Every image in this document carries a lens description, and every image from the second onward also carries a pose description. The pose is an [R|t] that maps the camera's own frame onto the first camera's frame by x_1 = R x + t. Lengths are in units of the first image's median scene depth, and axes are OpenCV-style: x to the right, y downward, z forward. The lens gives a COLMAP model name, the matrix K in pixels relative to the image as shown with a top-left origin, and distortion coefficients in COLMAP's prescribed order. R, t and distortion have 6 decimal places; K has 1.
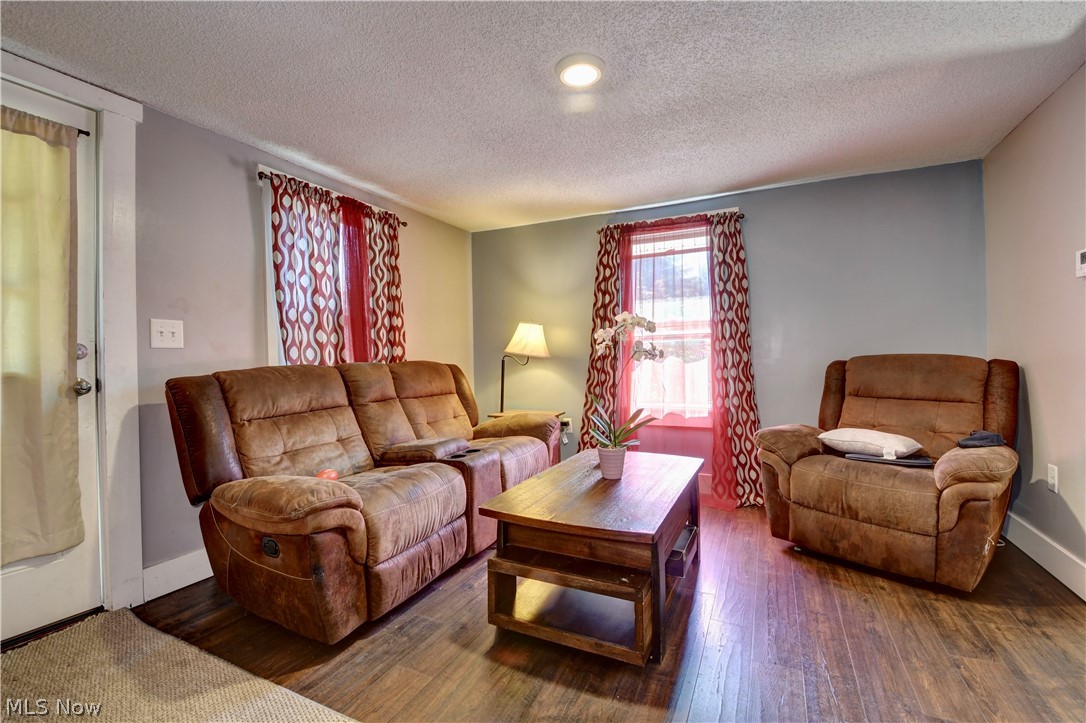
lens RADIAL K [[476.5, 0, 541.1], [0, 476.5, 361.2], [0, 0, 1]] dist [-0.001534, -0.000904]
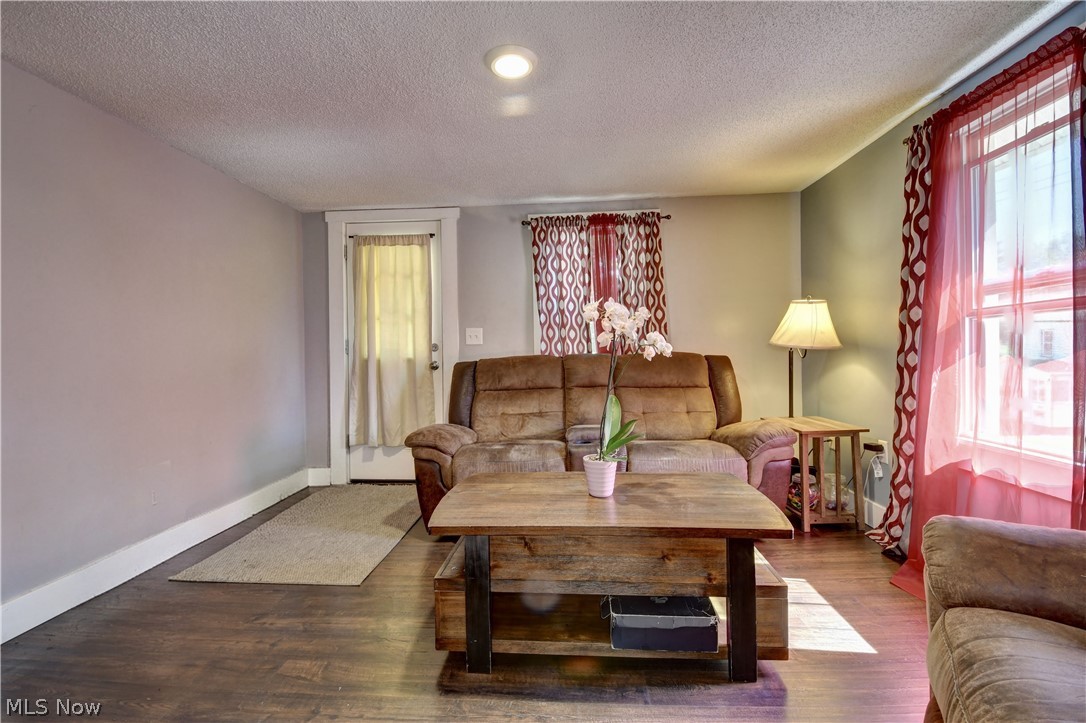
lens RADIAL K [[476.5, 0, 541.5], [0, 476.5, 351.5], [0, 0, 1]] dist [-0.001534, -0.000904]
pose [[0.366888, 0.008997, -0.930221, 0.742983], [0.004618, 0.999923, 0.011492, -0.017694], [0.930254, -0.008512, 0.366819, 0.492173]]
